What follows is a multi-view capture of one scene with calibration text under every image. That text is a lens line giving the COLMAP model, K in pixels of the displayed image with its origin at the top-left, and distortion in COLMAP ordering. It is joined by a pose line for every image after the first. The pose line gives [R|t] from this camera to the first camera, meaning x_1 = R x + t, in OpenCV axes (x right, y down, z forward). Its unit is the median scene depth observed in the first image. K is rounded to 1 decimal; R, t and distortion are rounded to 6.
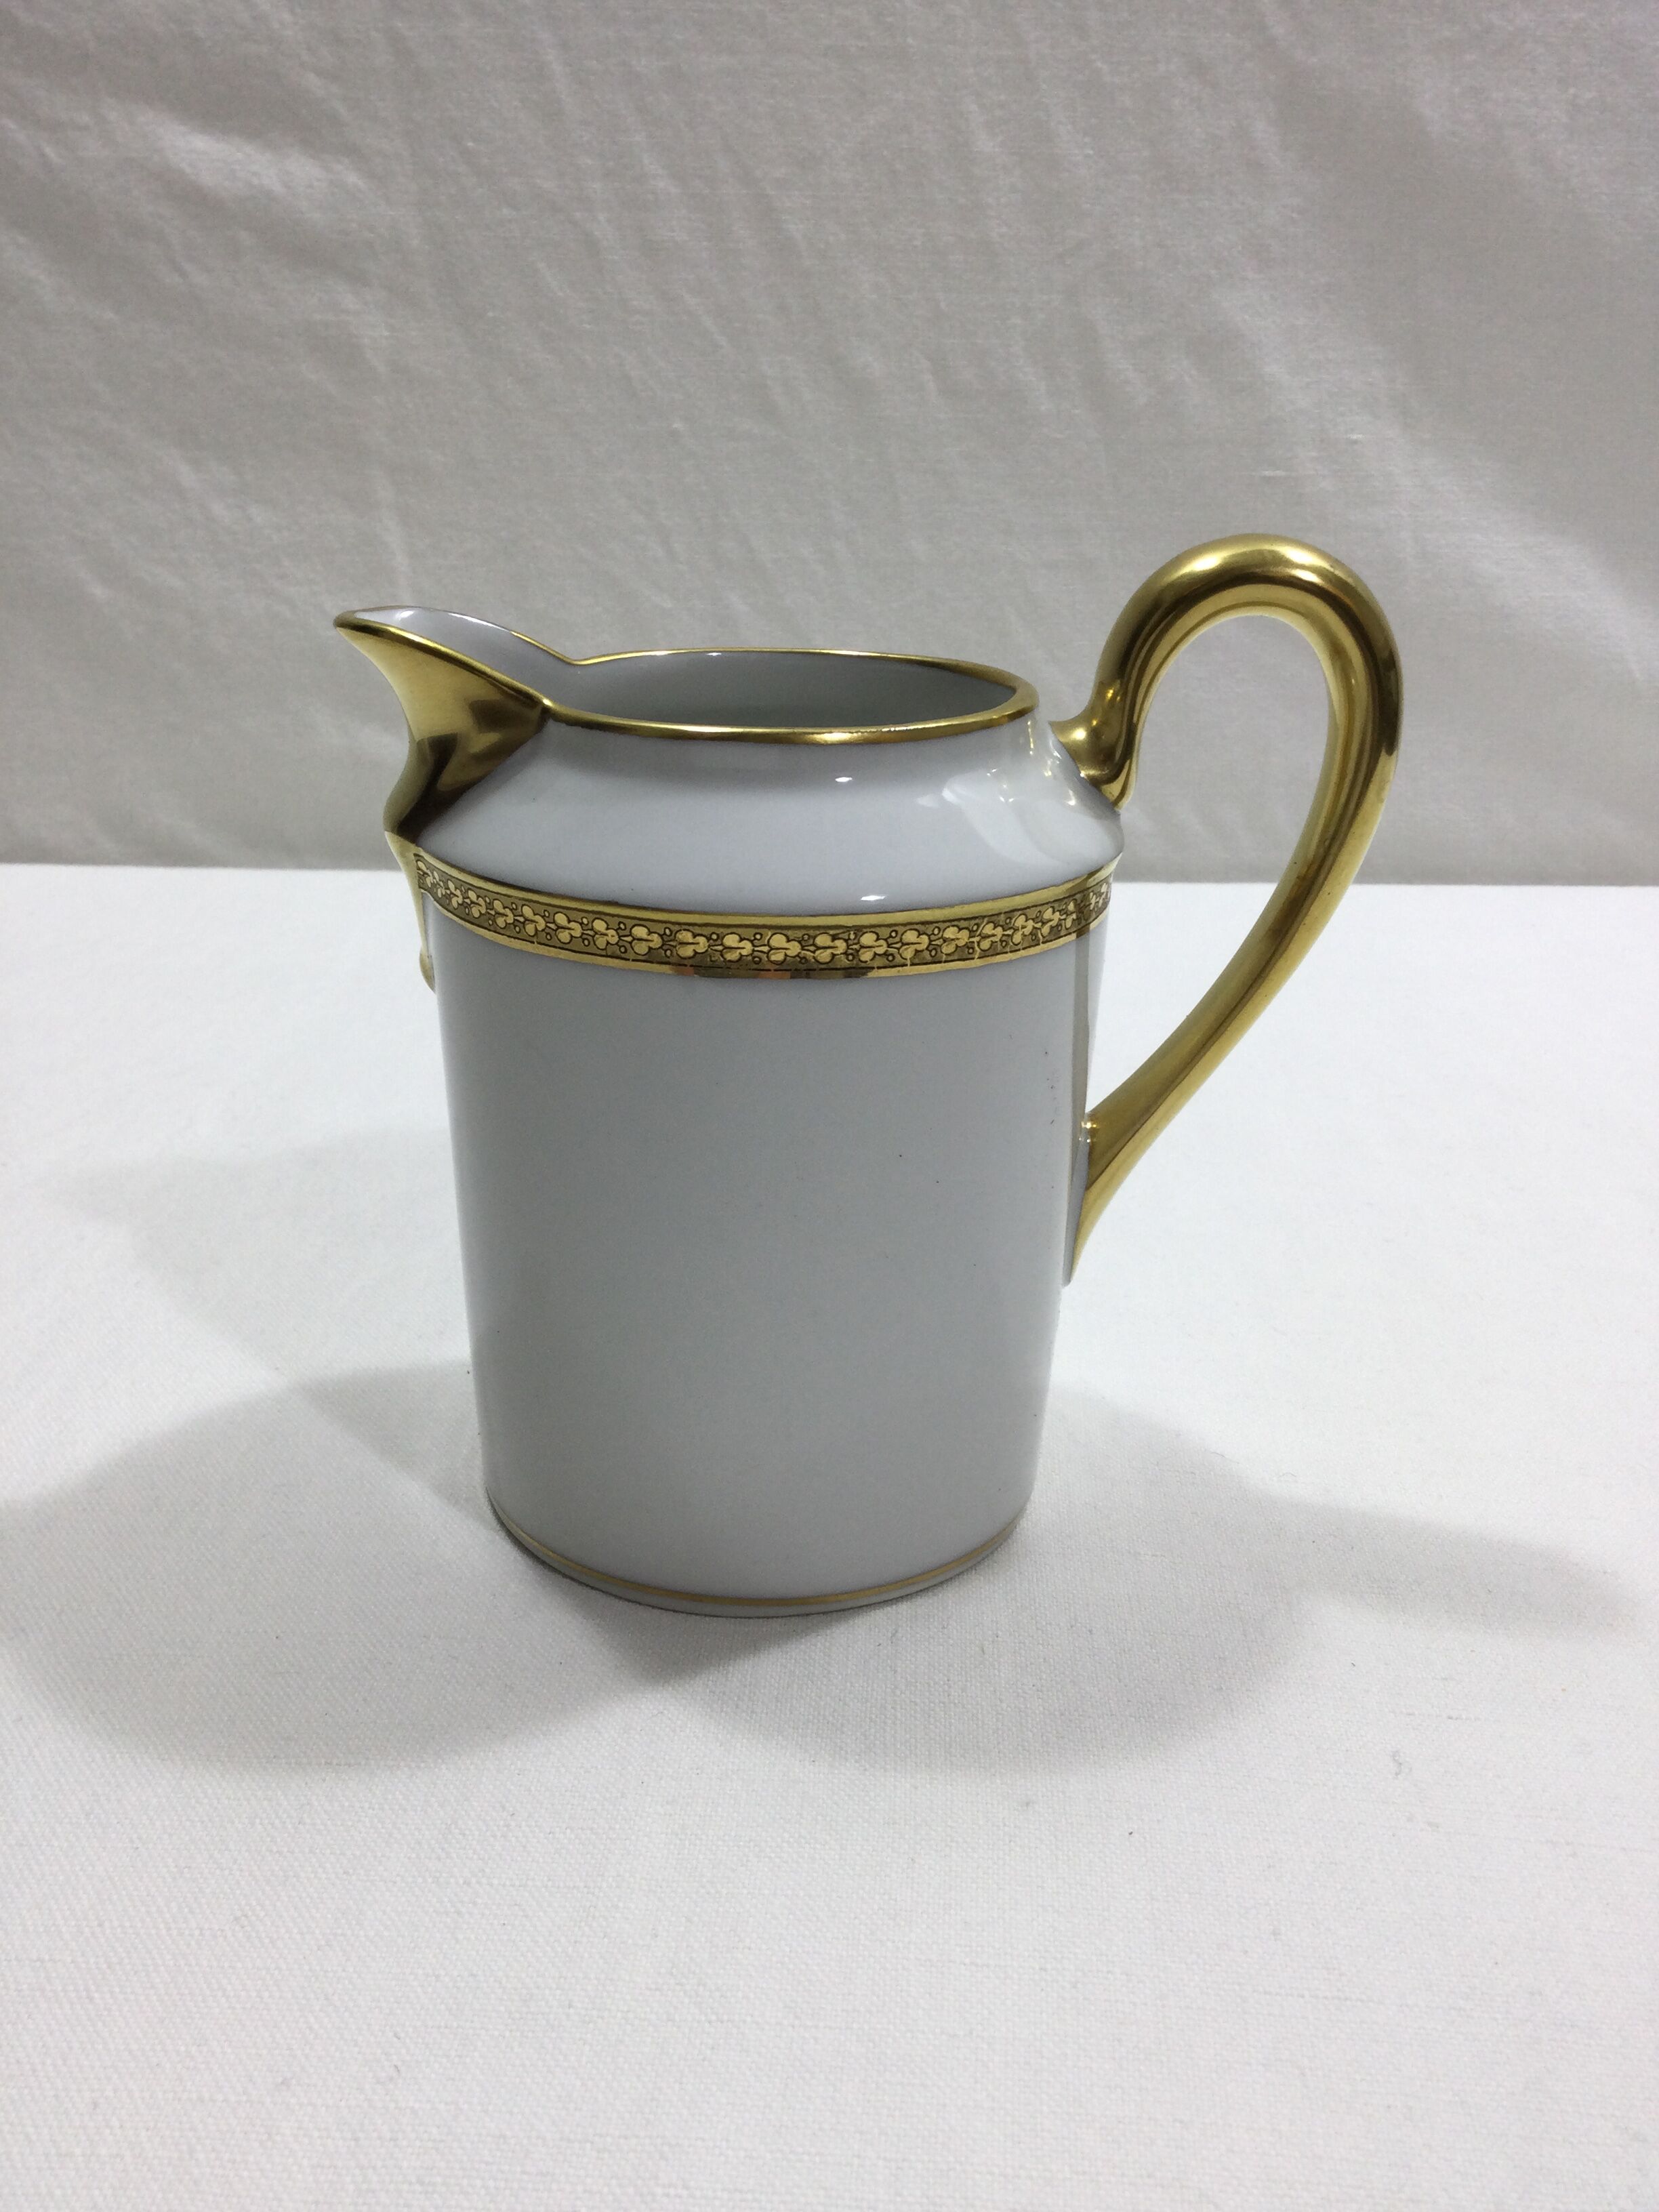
lens RADIAL K [[1984.1, 0, 843.6], [0, 1984.1, 1133.1], [0, 0, 1]] dist [0.019204, -0.071094]
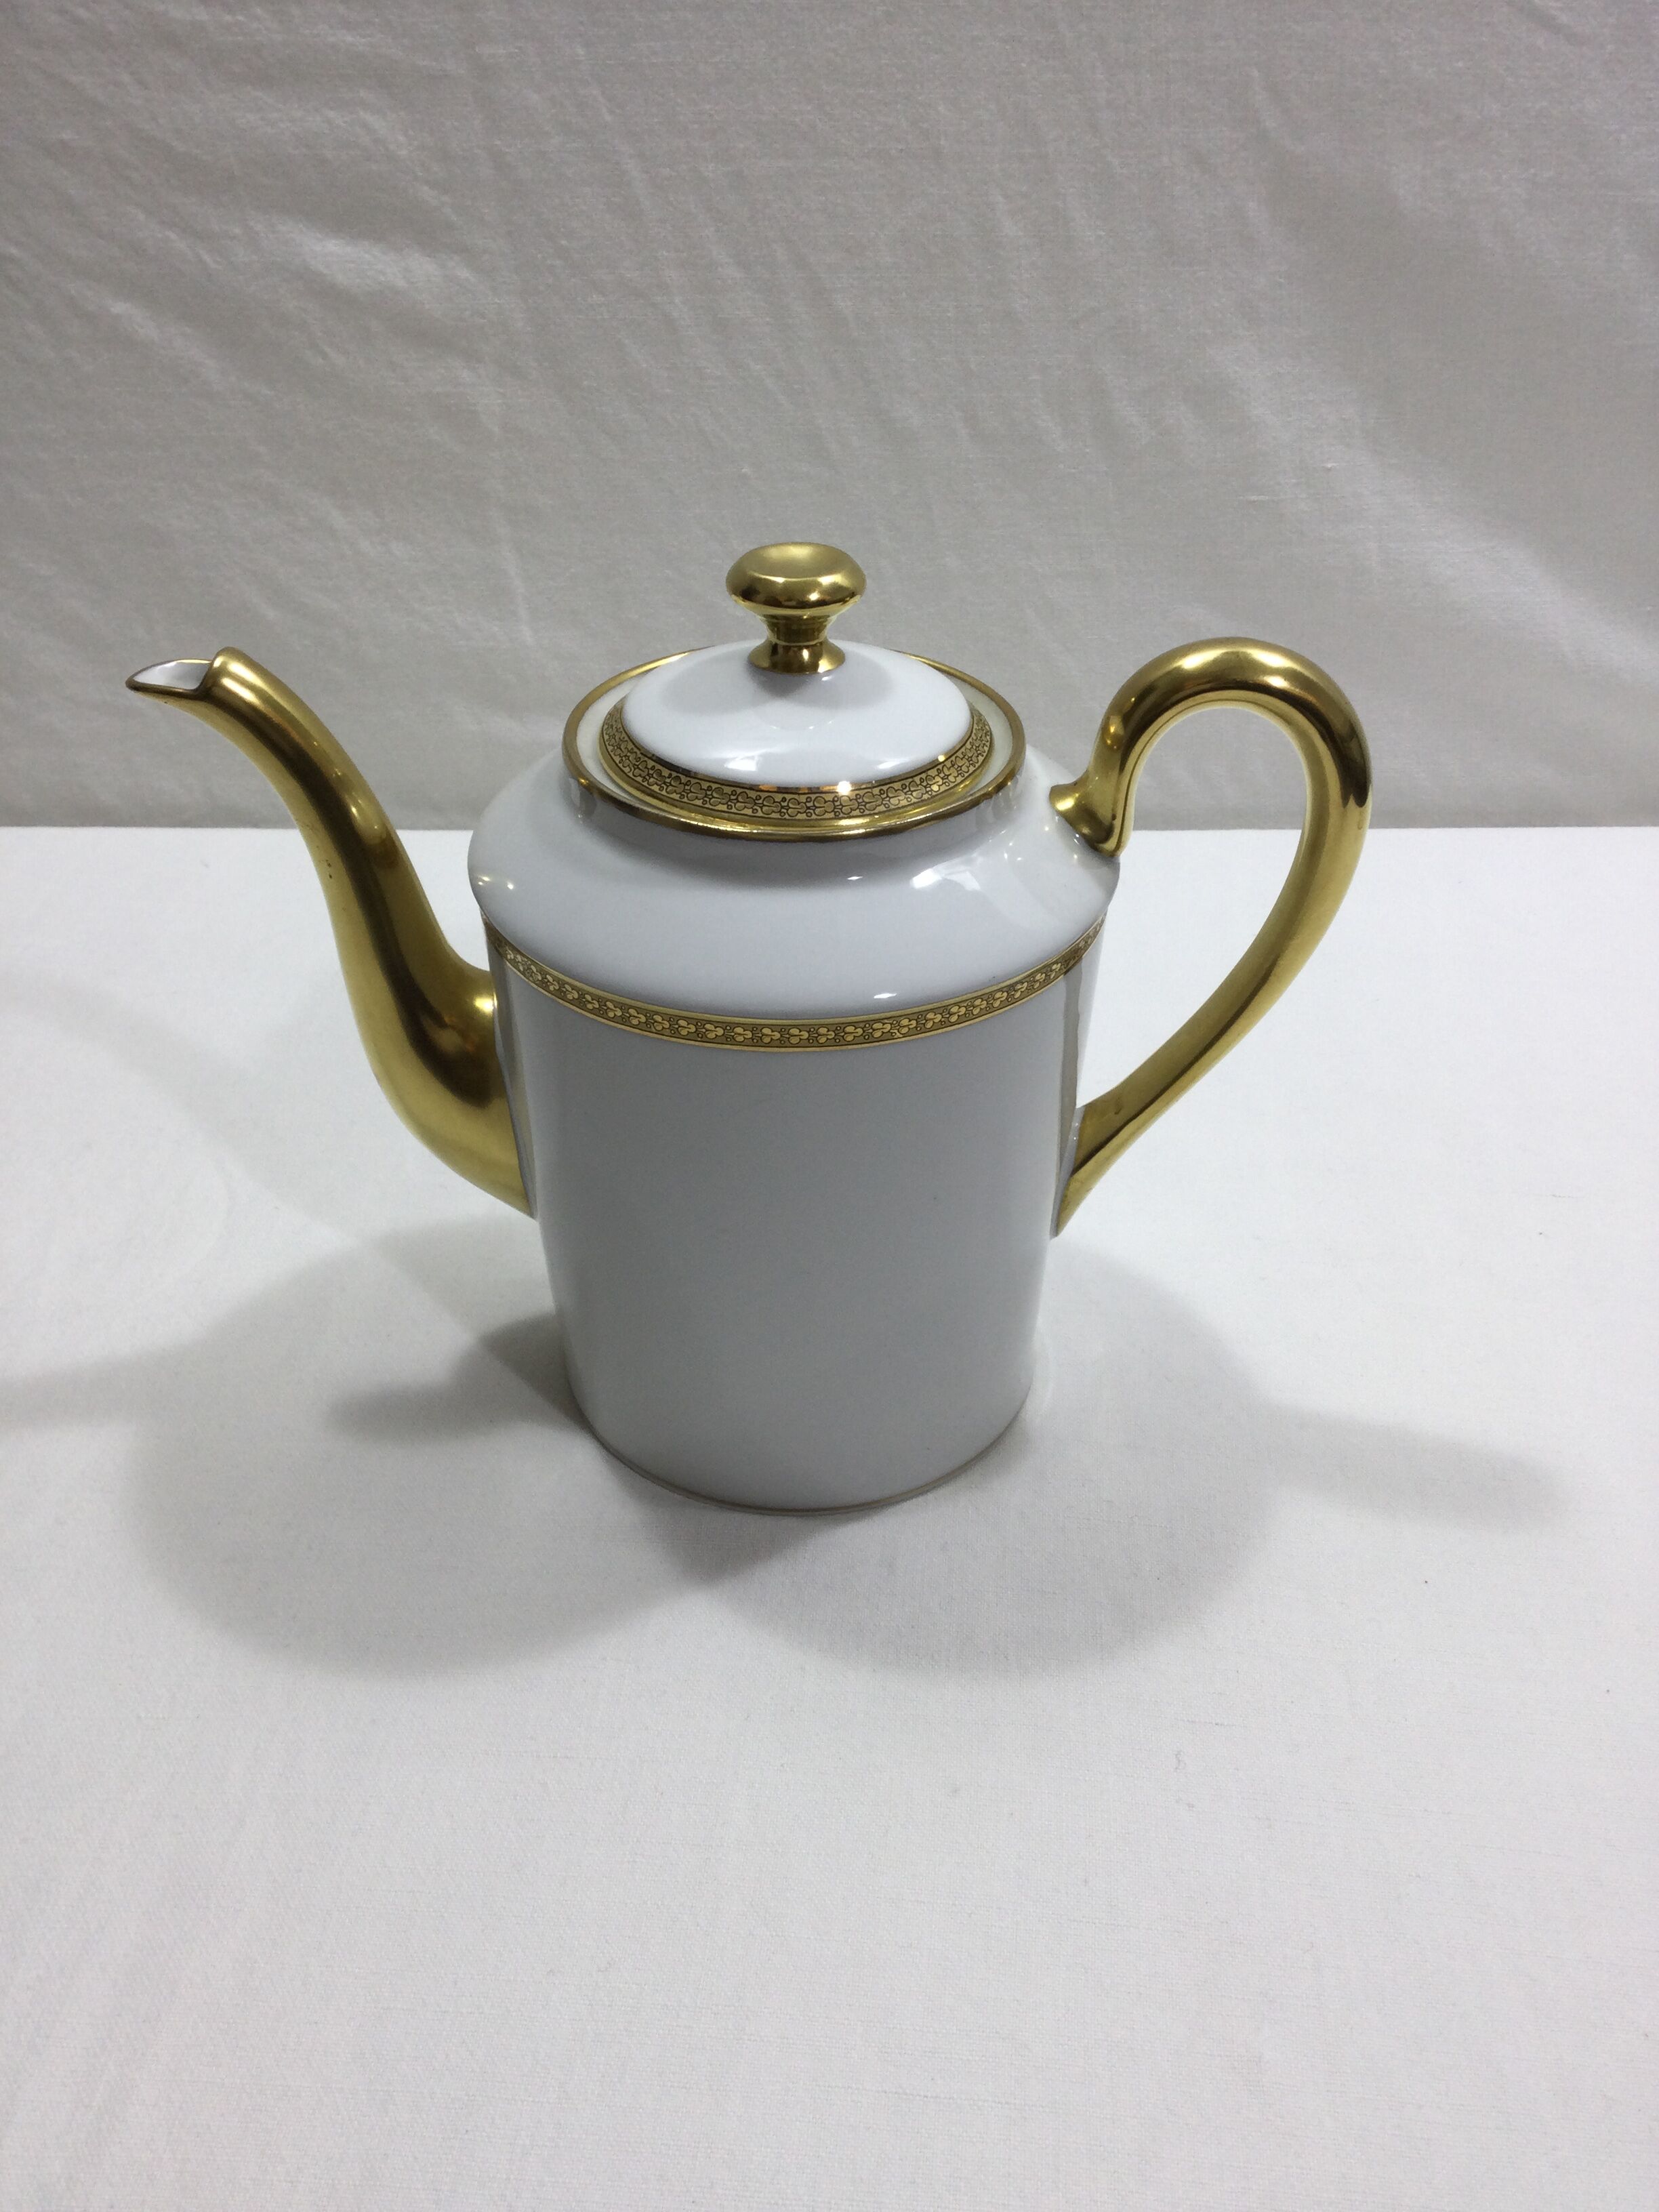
lens RADIAL K [[1984.1, 0, 843.4], [0, 1984.1, 1090.7], [0, 0, 1]] dist [0.019204, -0.071094]
pose [[0.998917, 0.003632, -0.046376, 0.030550], [0.007084, 0.973443, 0.228822, -0.274909], [0.045975, -0.228902, 0.972363, -0.231884]]
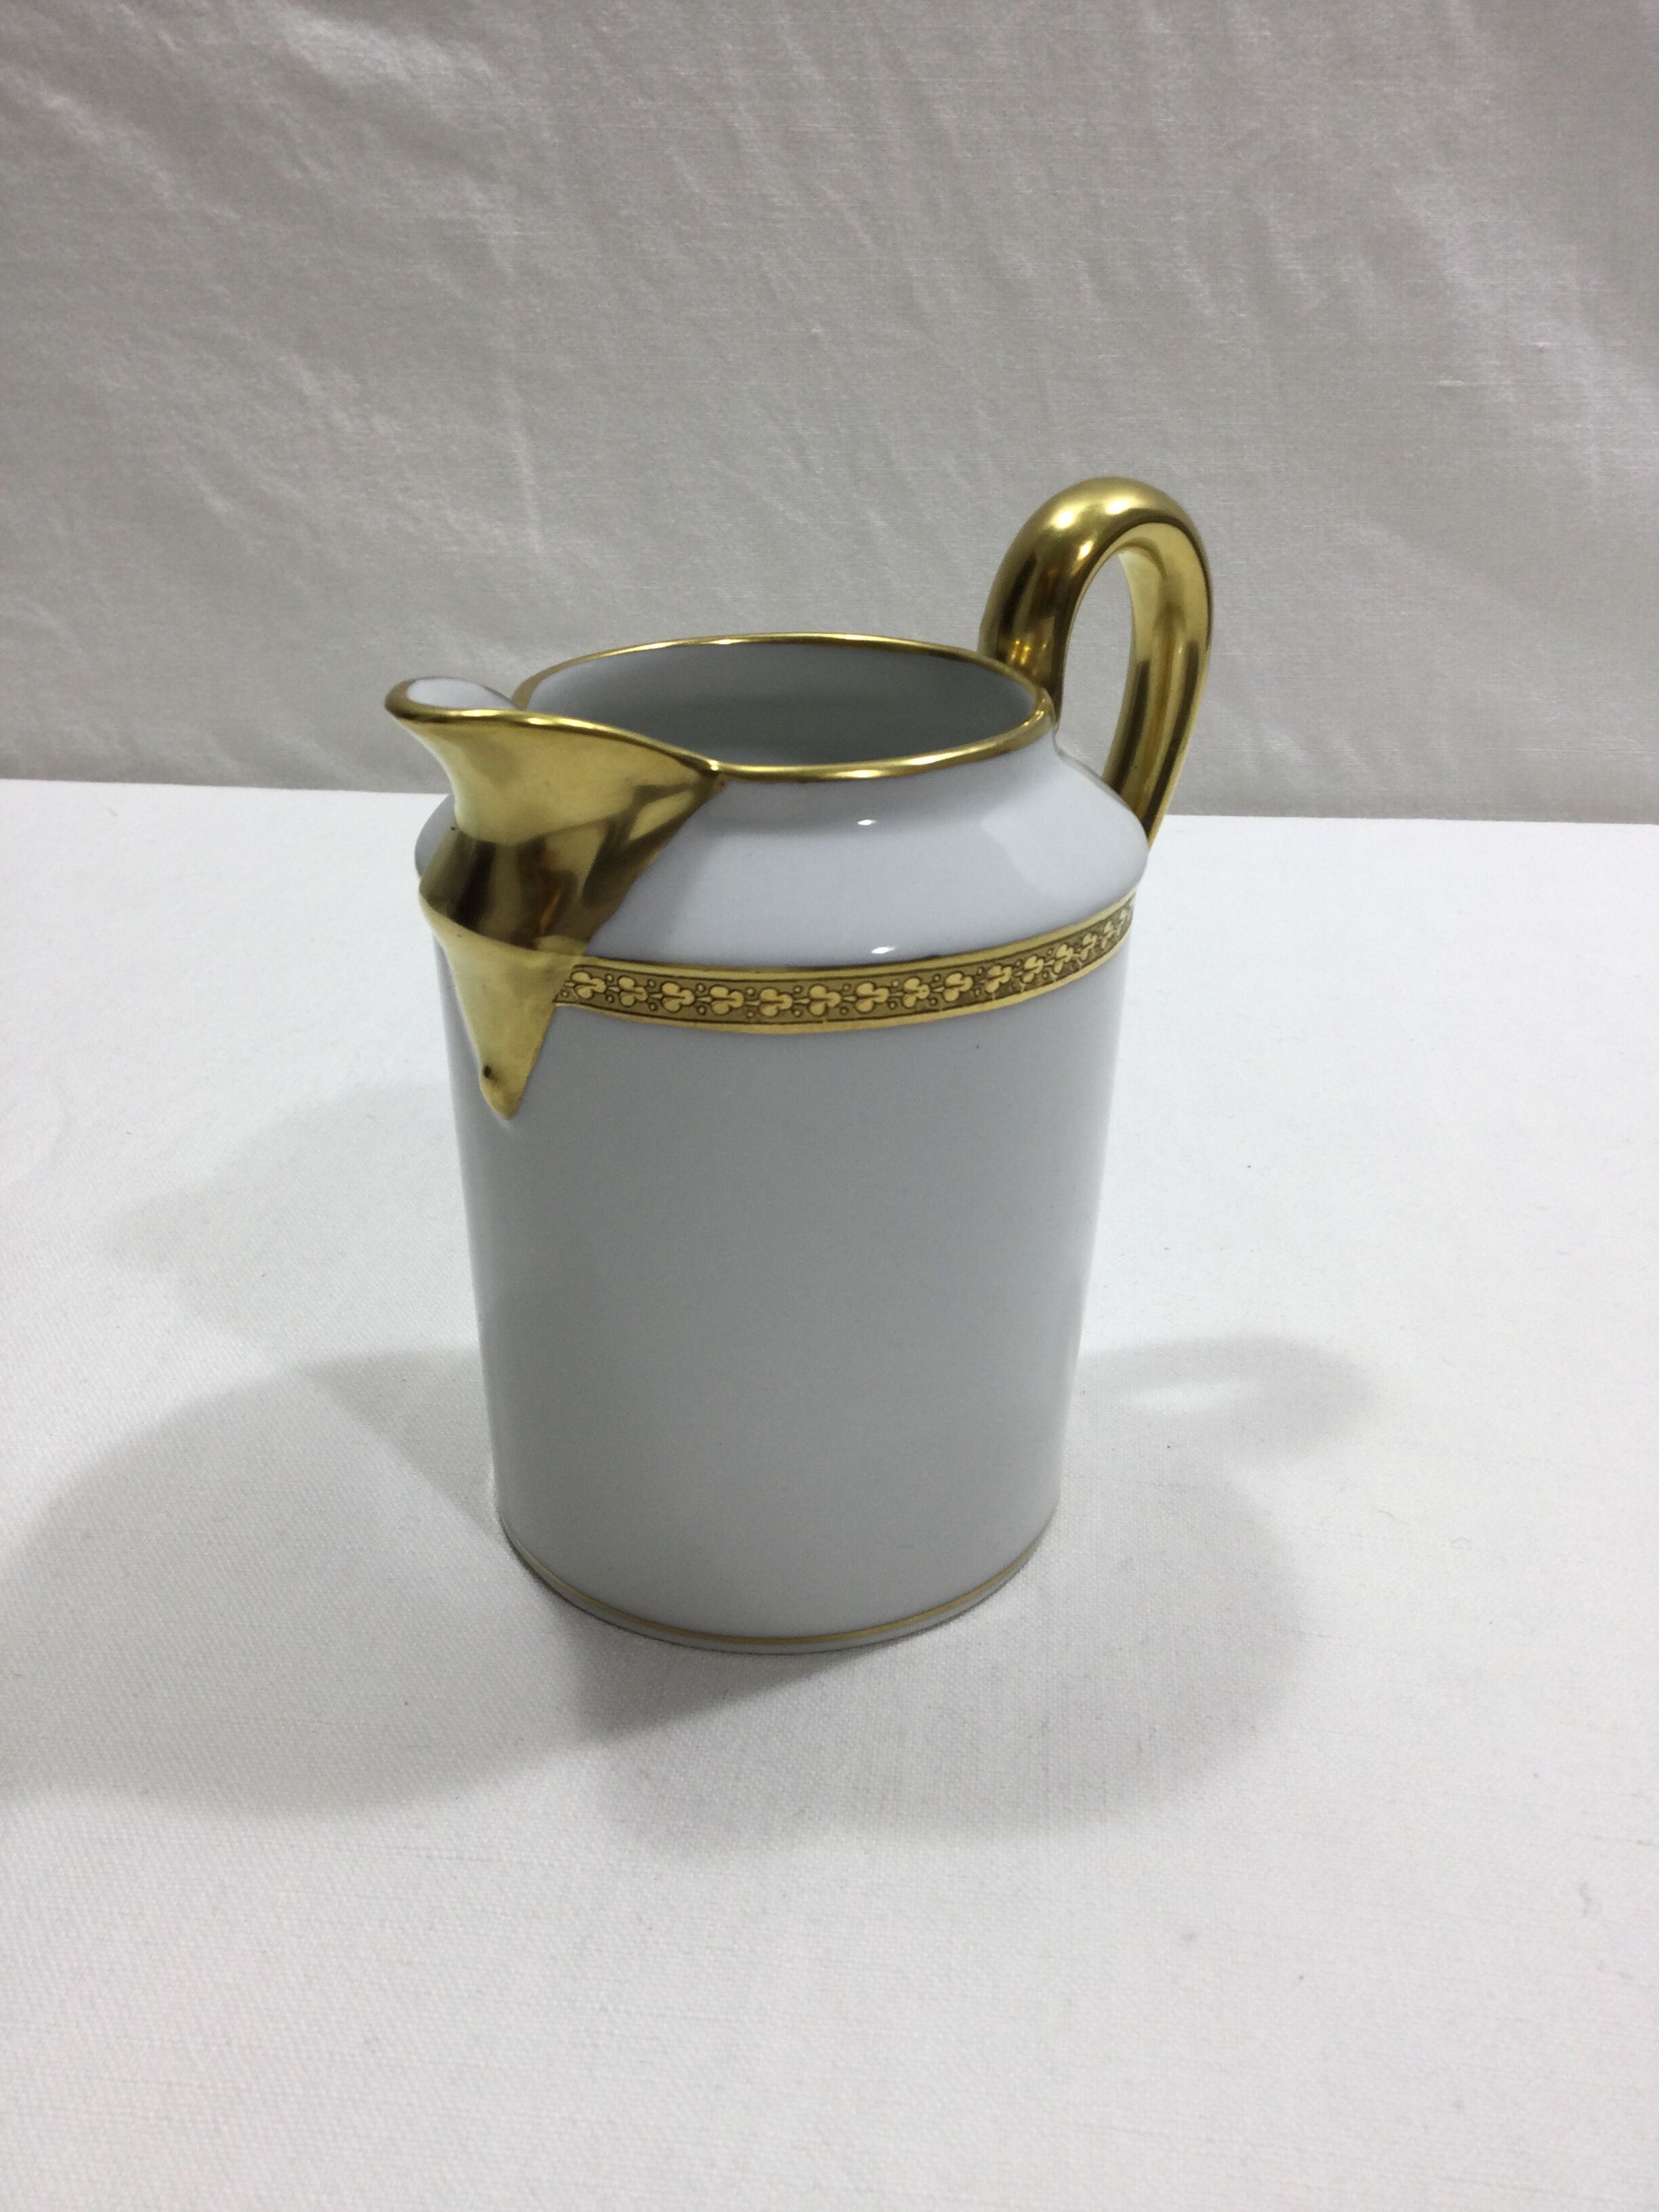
lens RADIAL K [[1984.1, 0, 835.2], [0, 1984.1, 1119.3], [0, 0, 1]] dist [0.019204, -0.071094]
pose [[0.998168, 0.023850, -0.055609, -0.013732], [-0.020049, 0.997488, 0.067937, -0.046377], [0.057089, -0.066698, 0.996139, 0.031577]]
